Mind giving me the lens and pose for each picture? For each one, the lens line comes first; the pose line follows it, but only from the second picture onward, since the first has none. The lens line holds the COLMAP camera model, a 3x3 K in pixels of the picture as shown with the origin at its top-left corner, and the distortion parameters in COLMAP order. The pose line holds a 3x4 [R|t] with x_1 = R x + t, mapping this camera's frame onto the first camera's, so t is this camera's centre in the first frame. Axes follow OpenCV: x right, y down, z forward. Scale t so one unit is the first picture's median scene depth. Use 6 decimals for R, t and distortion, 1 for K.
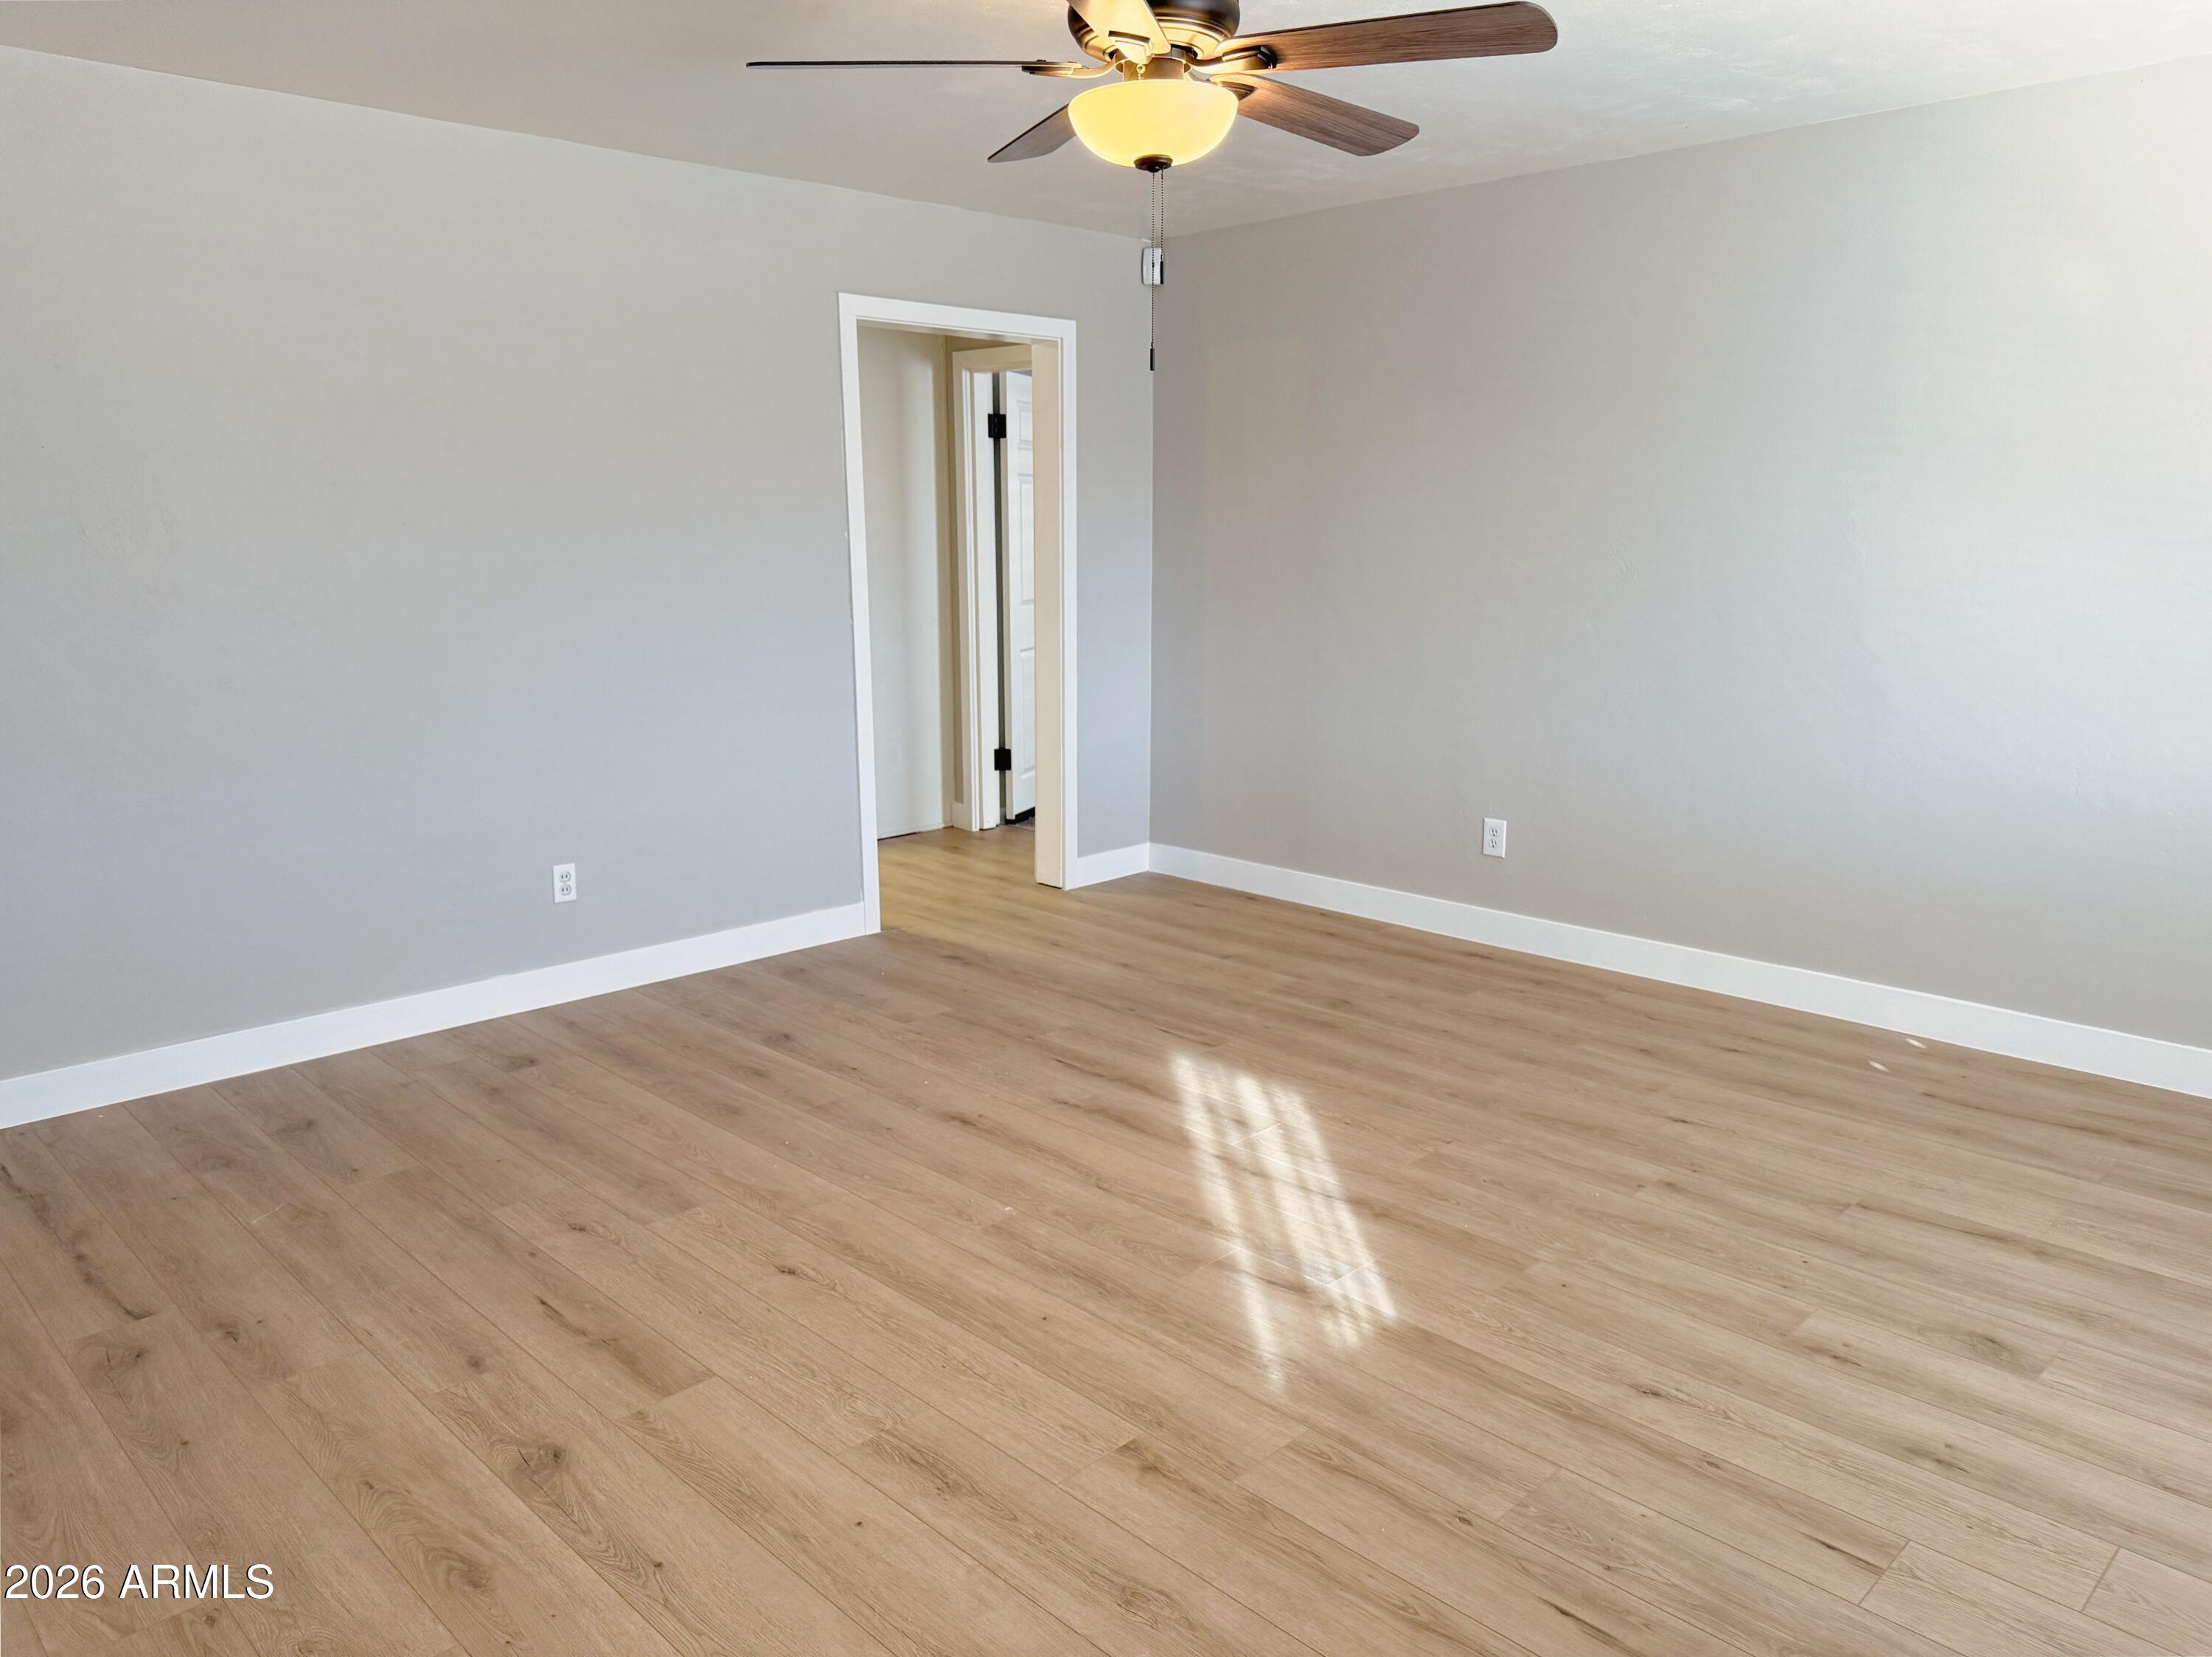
lens RADIAL K [[1560.9, 0, 1108.7], [0, 1560.9, 828.8], [0, 0, 1]] dist [0.027284, -0.009041]
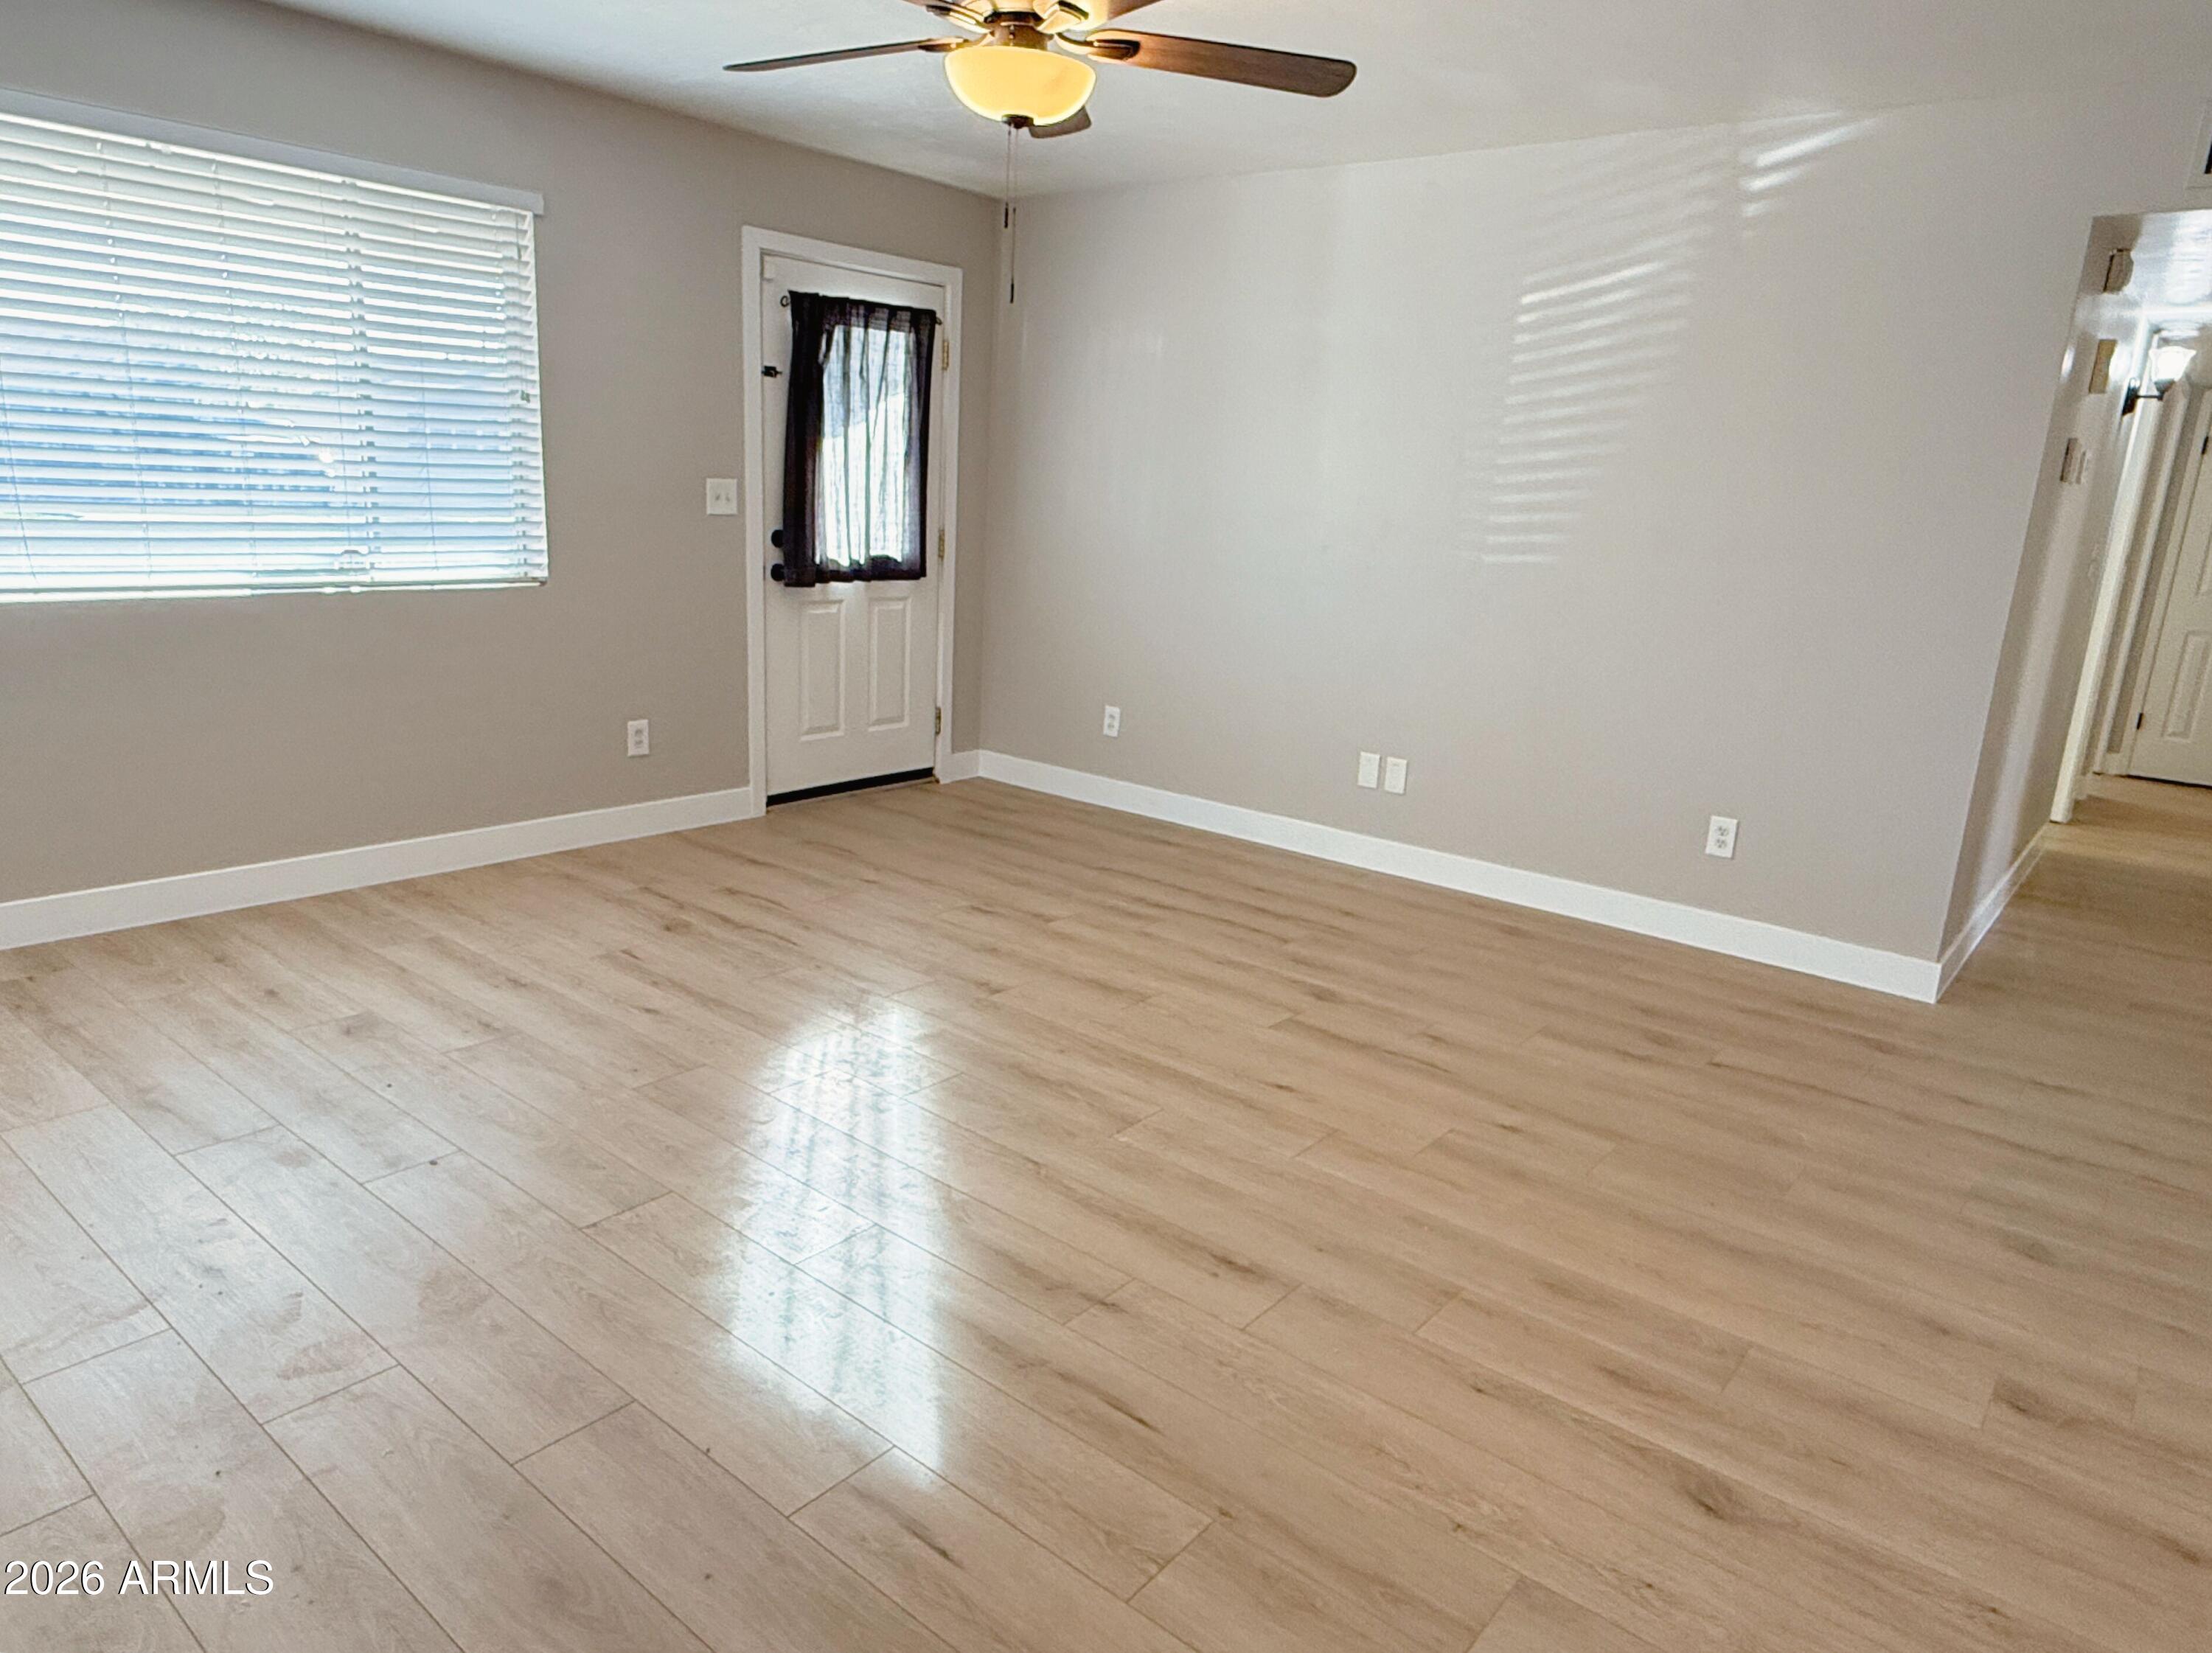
lens RADIAL K [[1390.9, 0, 1104.0], [0, 1390.9, 826.3], [0, 0, 1]] dist [0.000008, -0.000163]
pose [[-0.992818, -0.021432, -0.117701, 0.055314], [-0.070820, 0.898213, 0.433817, -0.311565], [0.096424, 0.439037, -0.893280, 1.639816]]
